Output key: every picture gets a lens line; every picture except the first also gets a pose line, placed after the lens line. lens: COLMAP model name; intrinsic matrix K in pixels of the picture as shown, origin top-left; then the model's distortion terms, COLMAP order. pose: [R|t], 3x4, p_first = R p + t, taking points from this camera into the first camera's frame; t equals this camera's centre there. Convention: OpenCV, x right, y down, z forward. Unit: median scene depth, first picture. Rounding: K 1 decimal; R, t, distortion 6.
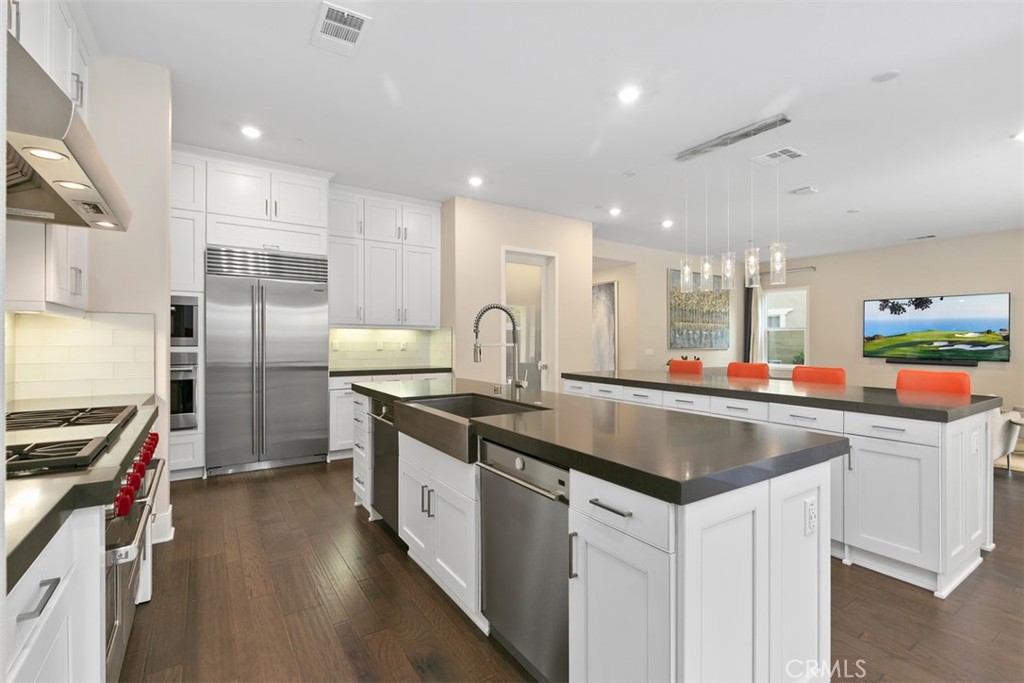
lens RADIAL K [[459.6, 0, 511.8], [0, 459.6, 338.8], [0, 0, 1]] dist [0.002799, 0.000449]
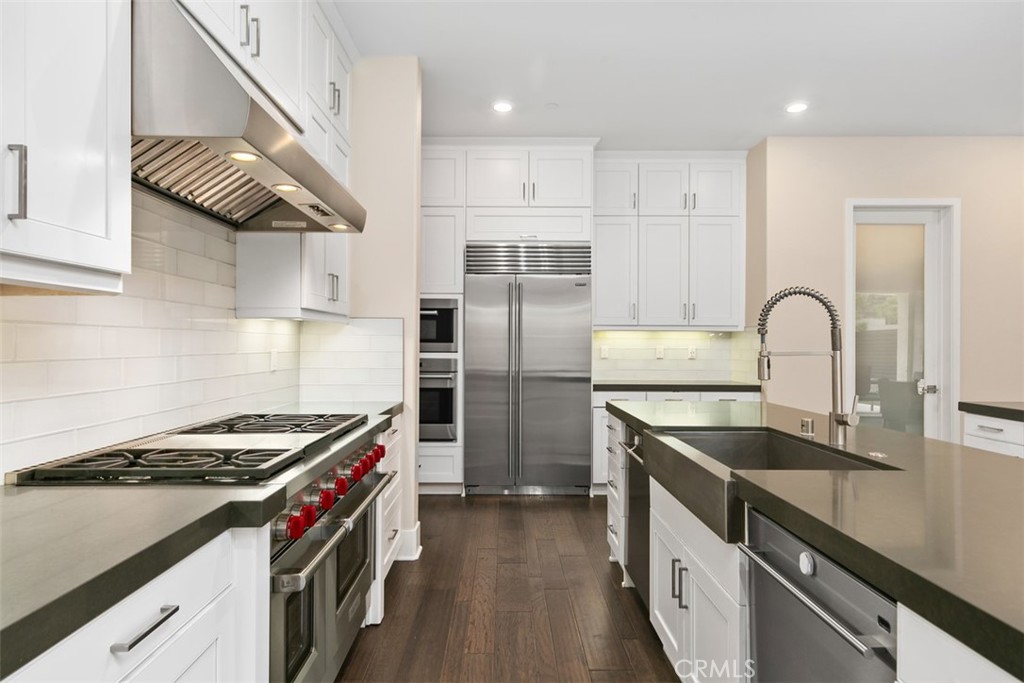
lens RADIAL K [[577.9, 0, 510.7], [0, 577.9, 342.7], [0, 0, 1]] dist [0.016609, -0.000599]
pose [[0.836967, -0.002215, -0.547249, 0.053151], [0.001431, 0.999997, -0.001858, -0.000290], [0.547251, 0.000773, 0.836968, 0.101271]]
